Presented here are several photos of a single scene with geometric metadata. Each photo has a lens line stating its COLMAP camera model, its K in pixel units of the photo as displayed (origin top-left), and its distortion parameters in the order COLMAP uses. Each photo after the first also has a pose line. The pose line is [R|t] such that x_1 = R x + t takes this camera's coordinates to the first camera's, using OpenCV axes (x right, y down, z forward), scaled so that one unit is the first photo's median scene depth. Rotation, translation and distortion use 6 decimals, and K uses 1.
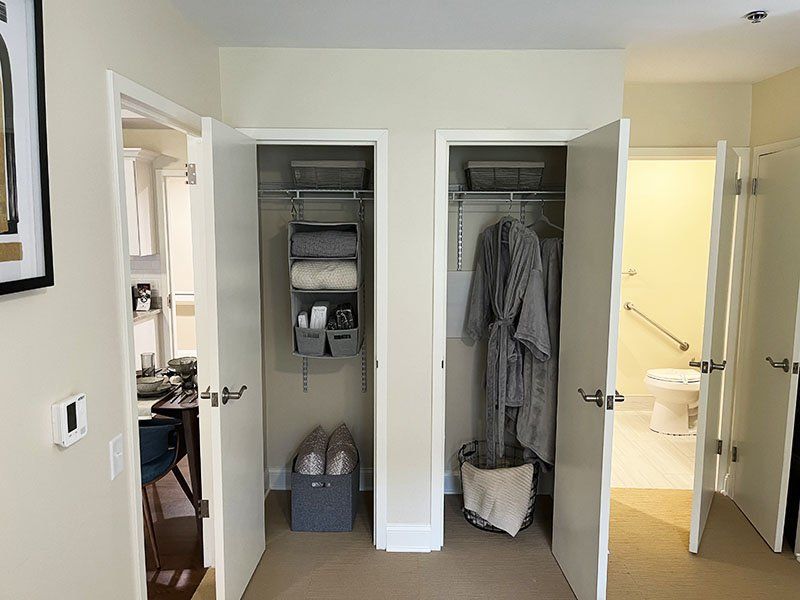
lens RADIAL K [[604.2, 0, 403.0], [0, 604.2, 303.4], [0, 0, 1]] dist [0.084234, -0.106837]
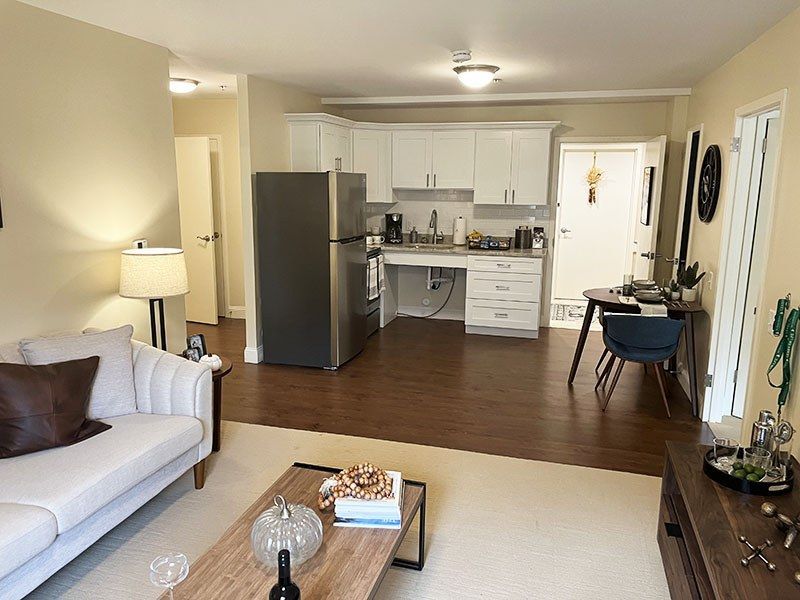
lens RADIAL K [[604.2, 0, 403.0], [0, 604.2, 303.4], [0, 0, 1]] dist [0.084234, -0.106837]
pose [[0.967952, 0.052076, -0.245677, -0.660012], [-0.034957, 0.996680, 0.073535, 0.075029], [0.248691, -0.062590, 0.966558, -0.563735]]
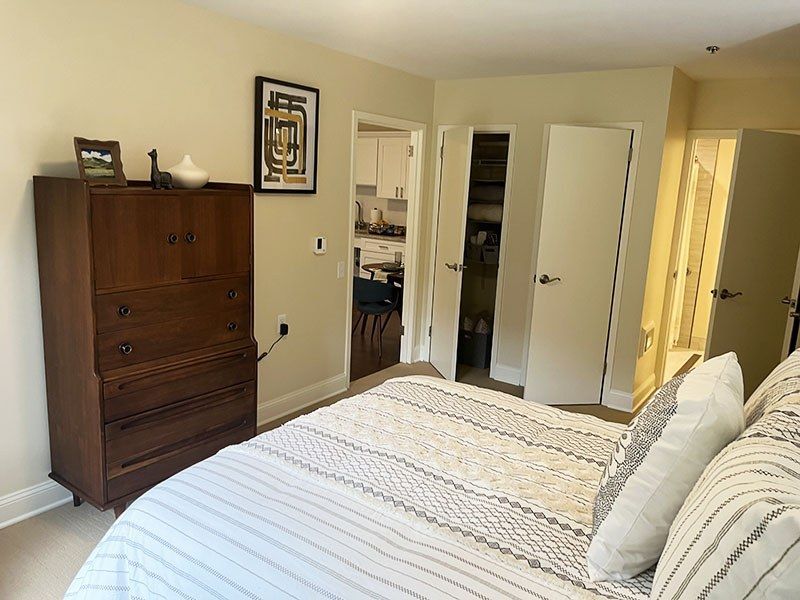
lens RADIAL K [[604.2, 0, 403.0], [0, 604.2, 303.4], [0, 0, 1]] dist [0.084234, -0.106837]
pose [[0.835842, 0.140028, -0.530810, 0.666036], [-0.112089, 0.990083, 0.084683, 0.095030], [0.537404, -0.011283, 0.843249, -0.580678]]
